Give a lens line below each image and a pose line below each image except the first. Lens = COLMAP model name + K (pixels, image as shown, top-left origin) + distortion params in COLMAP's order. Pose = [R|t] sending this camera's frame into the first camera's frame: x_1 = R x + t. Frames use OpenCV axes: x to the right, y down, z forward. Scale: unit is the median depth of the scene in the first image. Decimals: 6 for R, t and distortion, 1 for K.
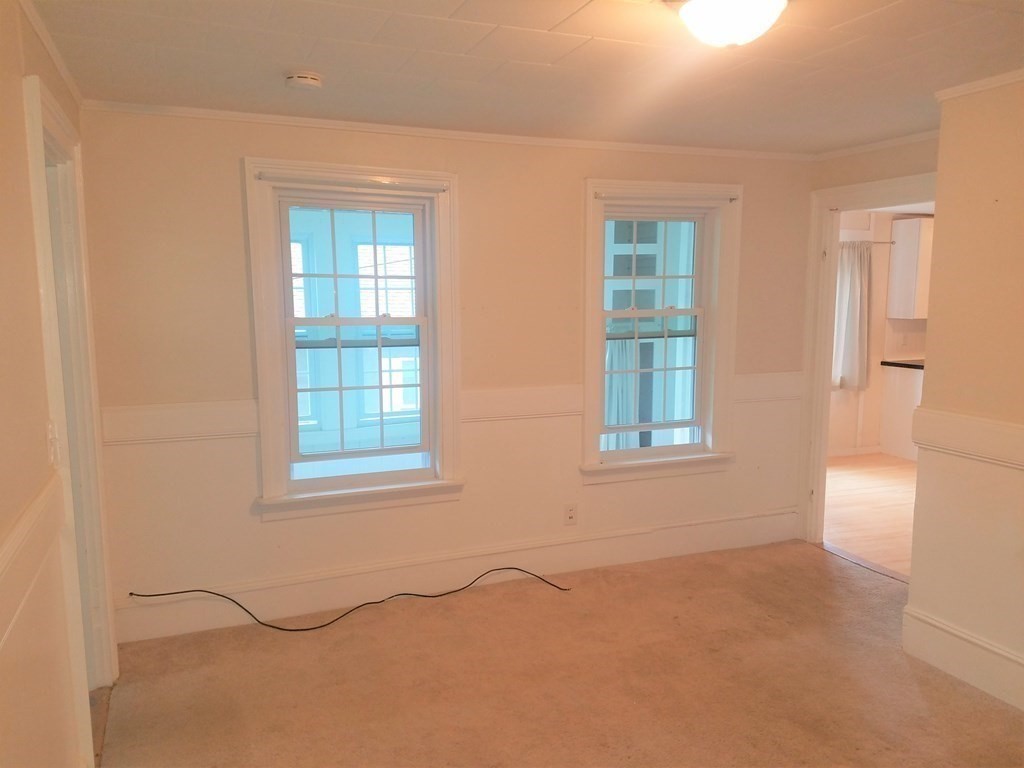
lens RADIAL K [[792.9, 0, 508.9], [0, 792.9, 401.5], [0, 0, 1]] dist [0.211001, -0.321838]
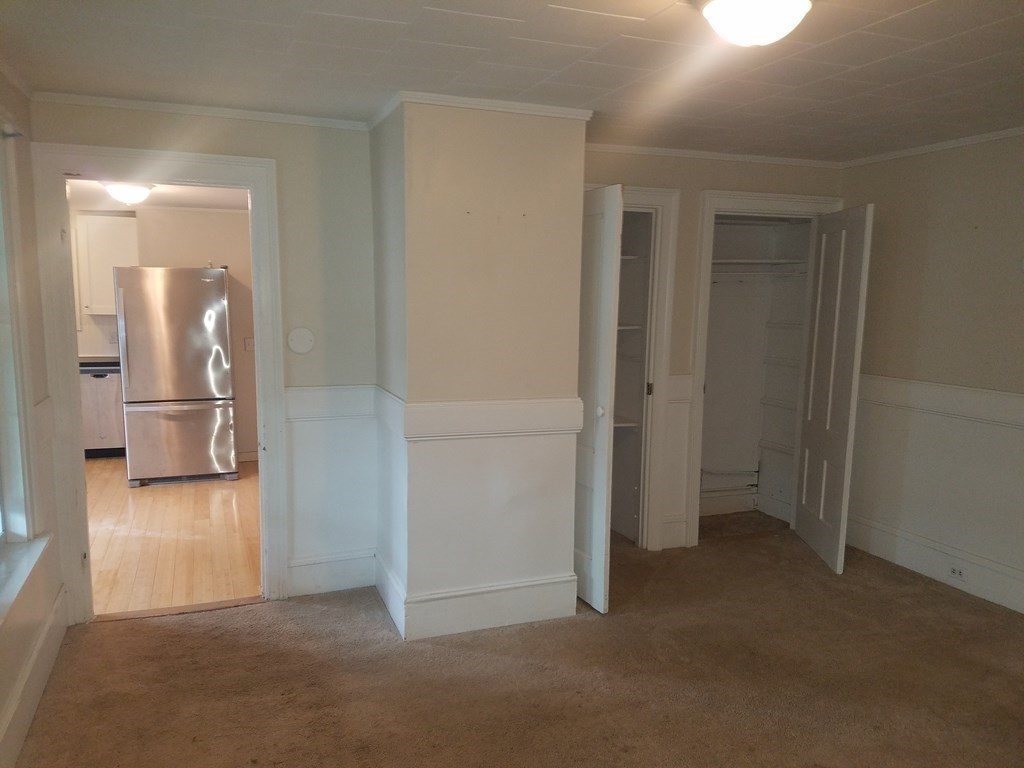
lens RADIAL K [[792.9, 0, 508.9], [0, 792.9, 401.5], [0, 0, 1]] dist [0.211001, -0.321838]
pose [[0.028324, -0.134744, 0.990476, -0.430636], [0.126257, 0.983419, 0.130174, -0.096574], [-0.991593, 0.121368, 0.044867, 0.710059]]
